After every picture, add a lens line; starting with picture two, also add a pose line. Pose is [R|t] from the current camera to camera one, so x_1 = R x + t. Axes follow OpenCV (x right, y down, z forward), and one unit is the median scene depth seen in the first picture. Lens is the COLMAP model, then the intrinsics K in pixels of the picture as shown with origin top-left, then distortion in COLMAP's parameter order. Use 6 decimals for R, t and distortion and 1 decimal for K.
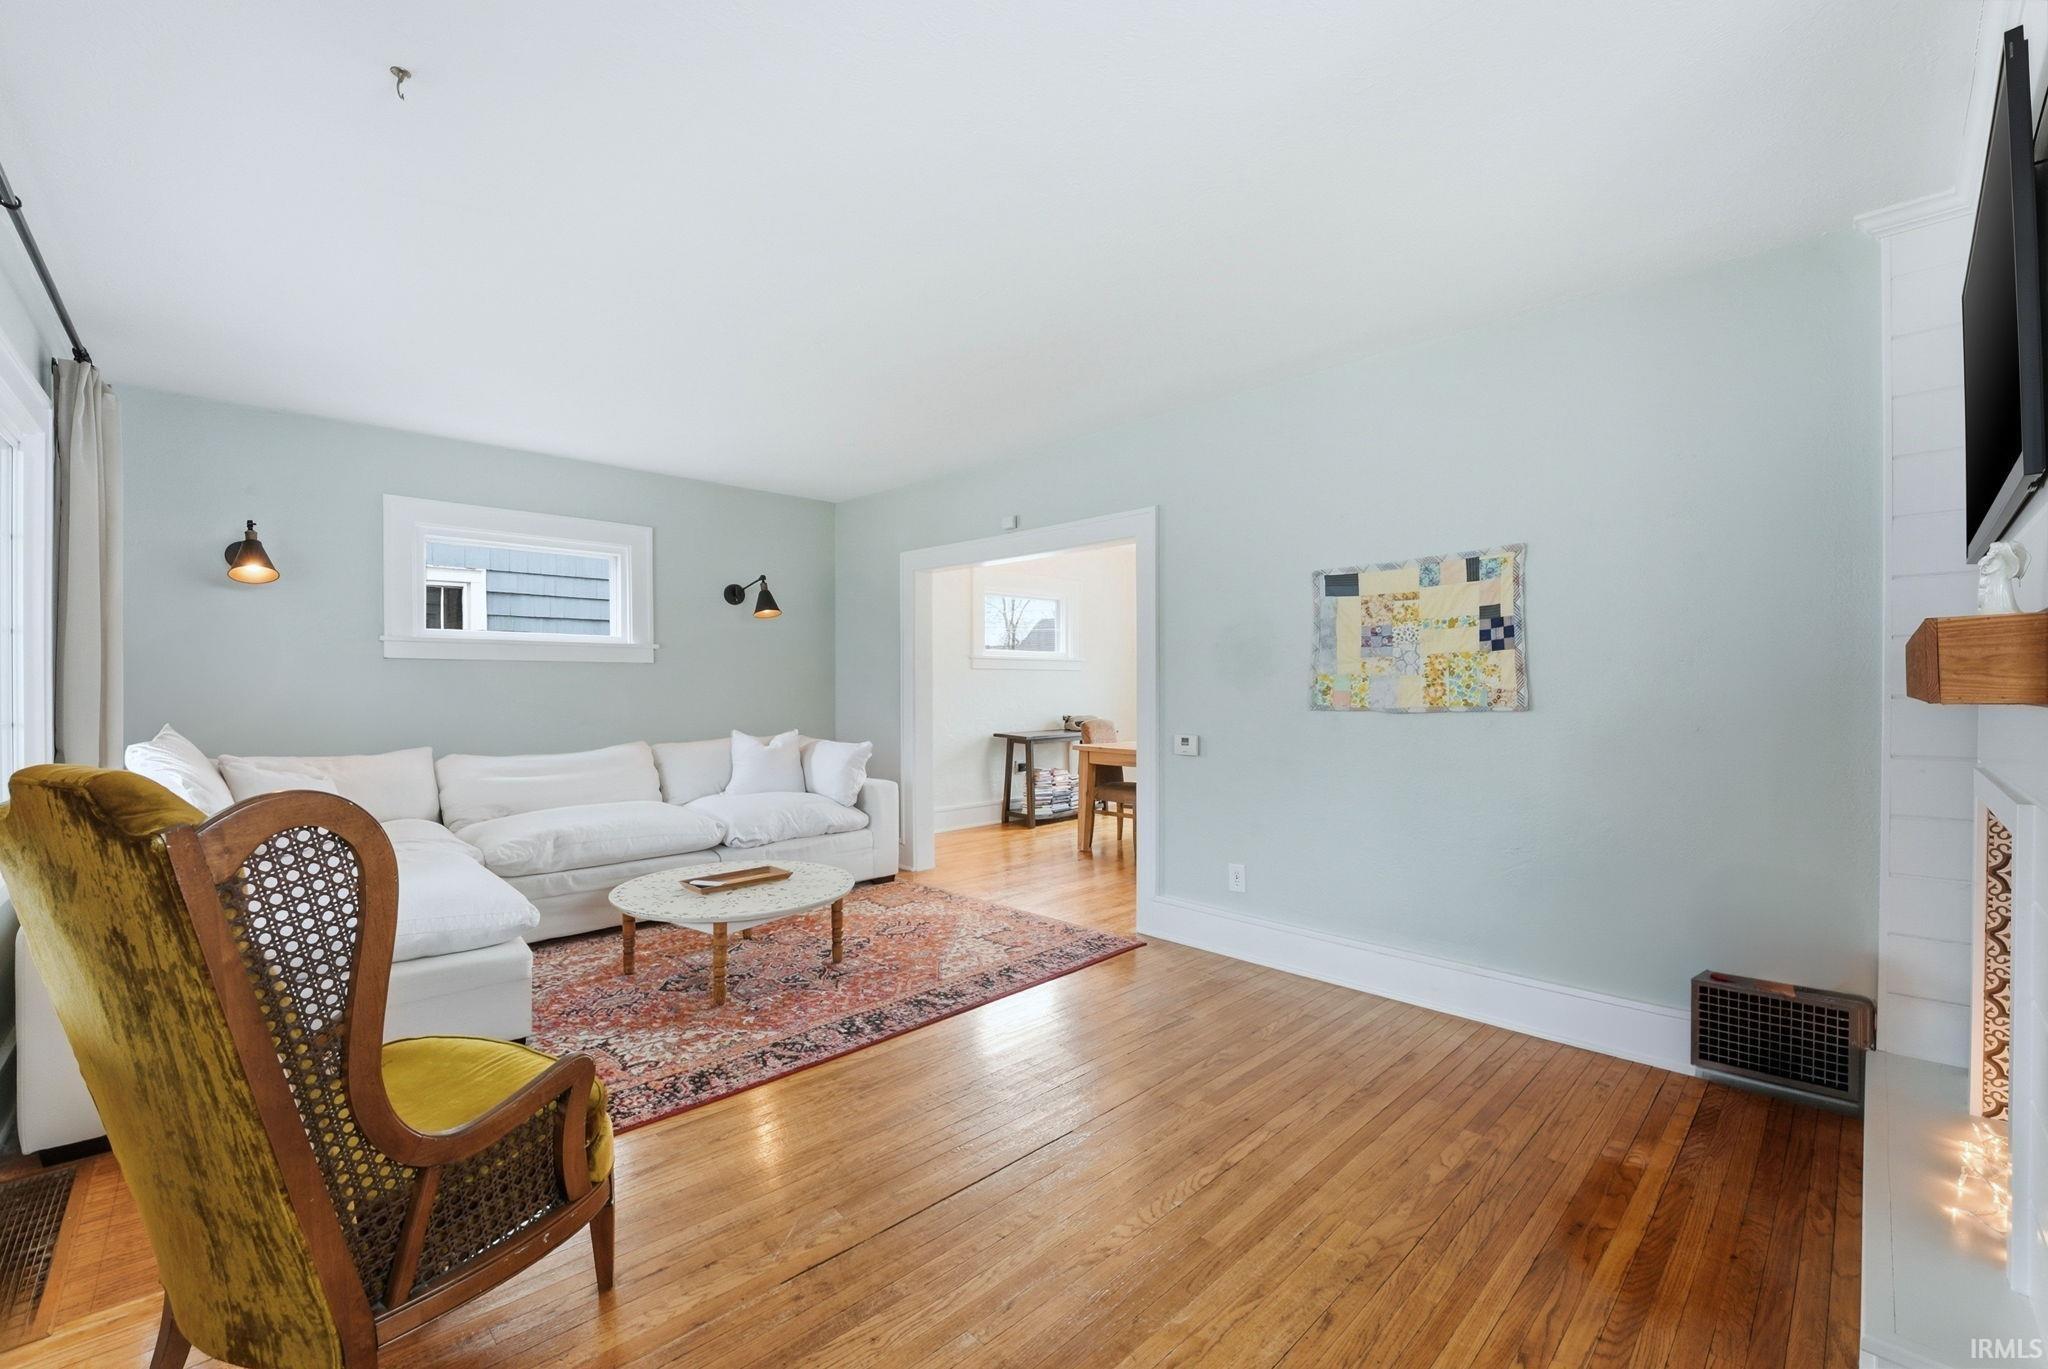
lens RADIAL K [[858.2, 0, 1033.4], [0, 858.2, 685.0], [0, 0, 1]] dist [-0.023683, 0.000702]
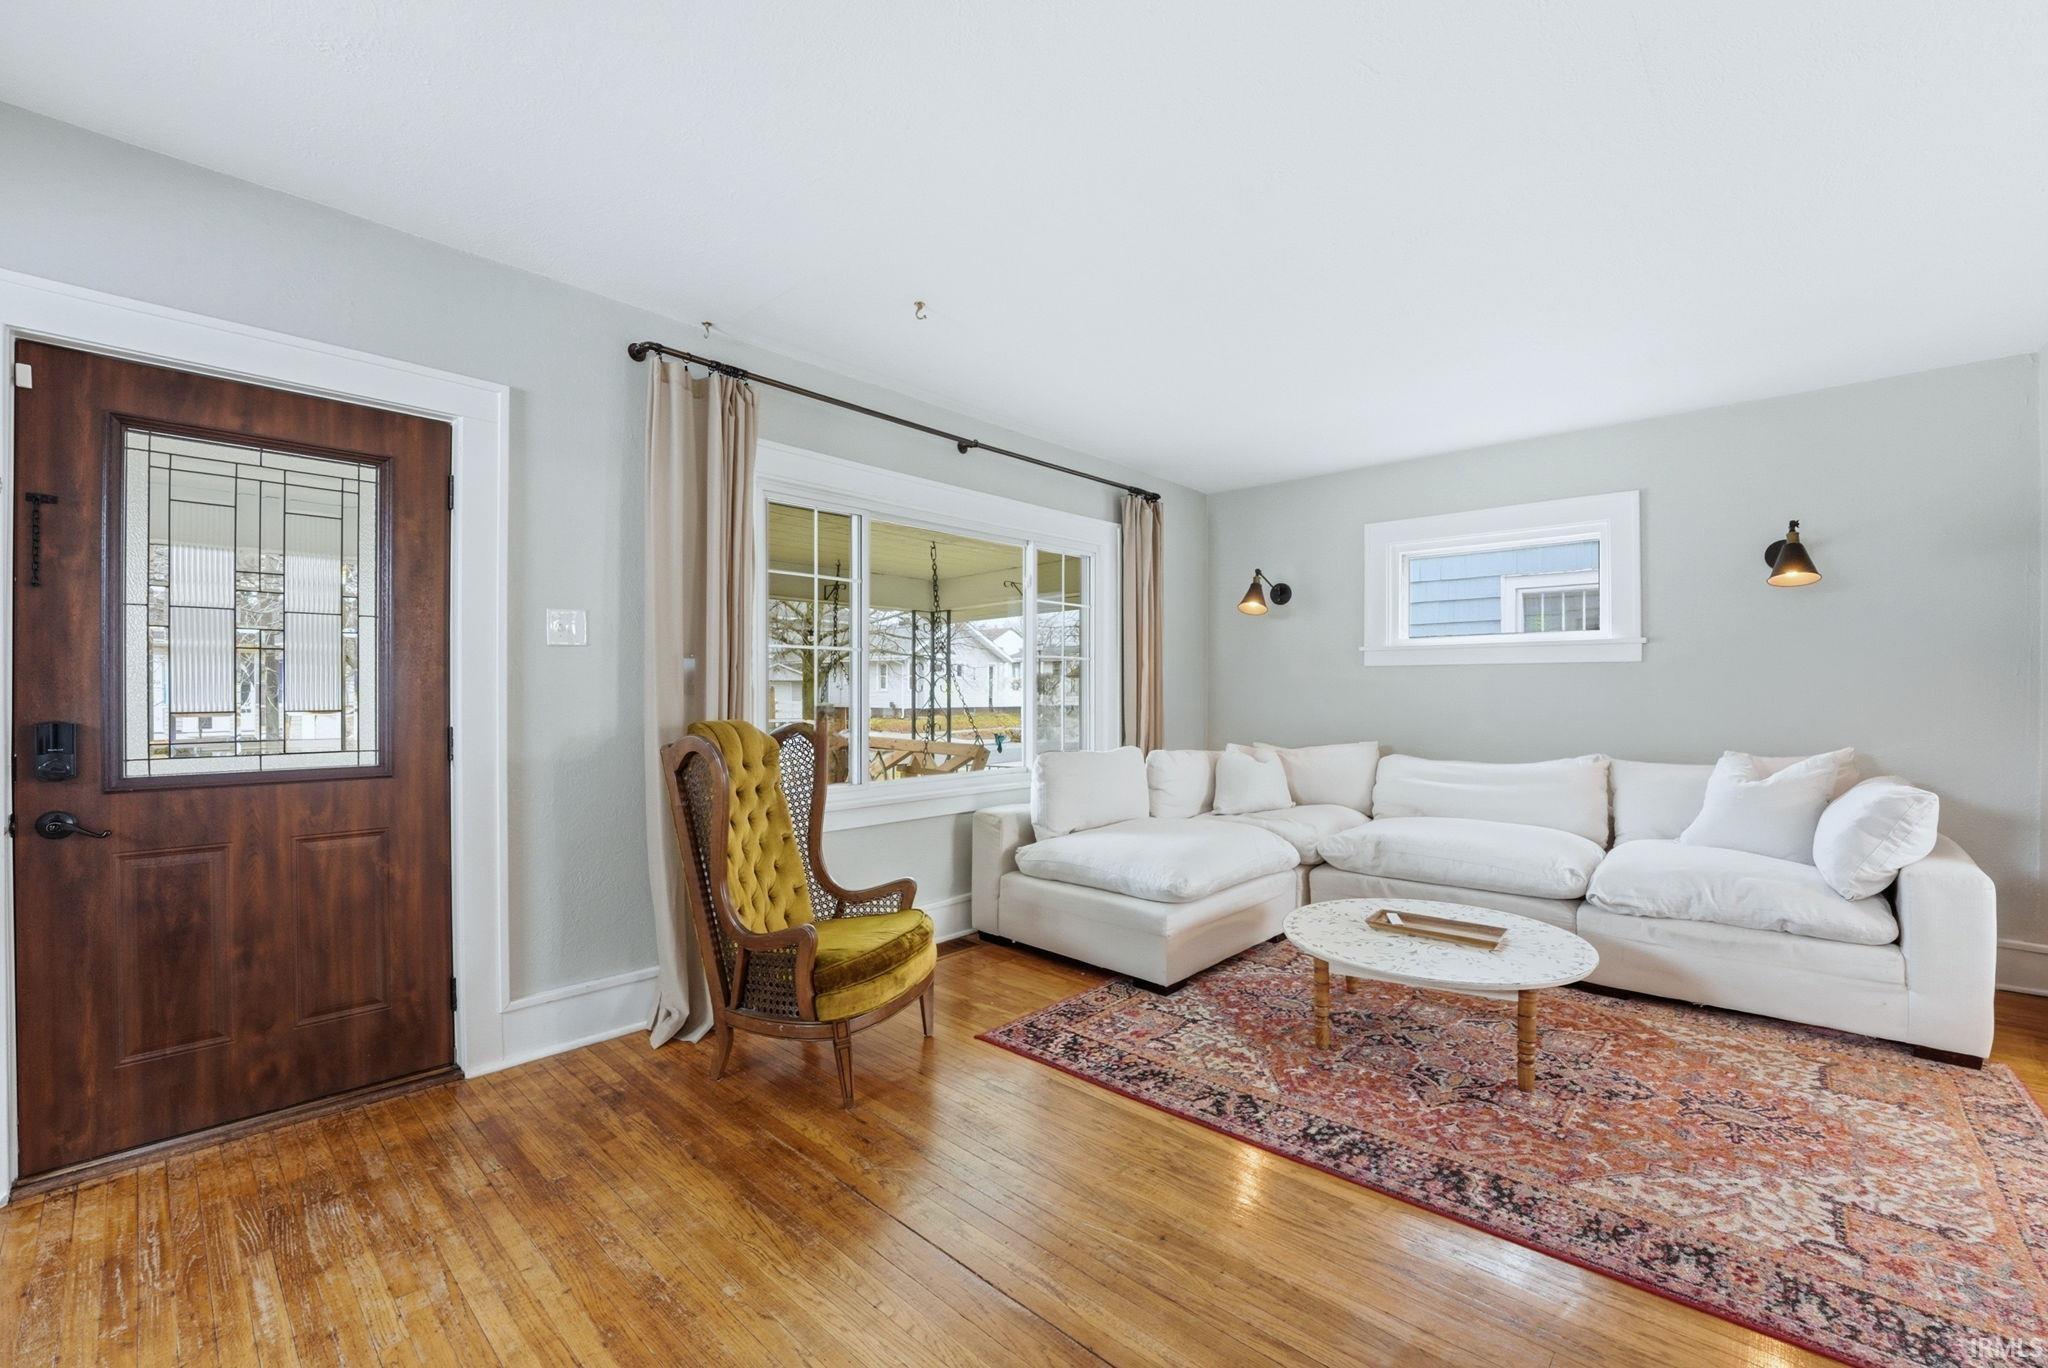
lens RADIAL K [[858.2, 0, 1033.4], [0, 858.2, 684.5], [0, 0, 1]] dist [-0.023683, 0.000702]
pose [[0.030943, -0.005315, -0.999507, 0.490331], [0.003532, 0.999980, -0.005208, -0.002726], [0.999515, -0.003369, 0.030961, 0.637769]]
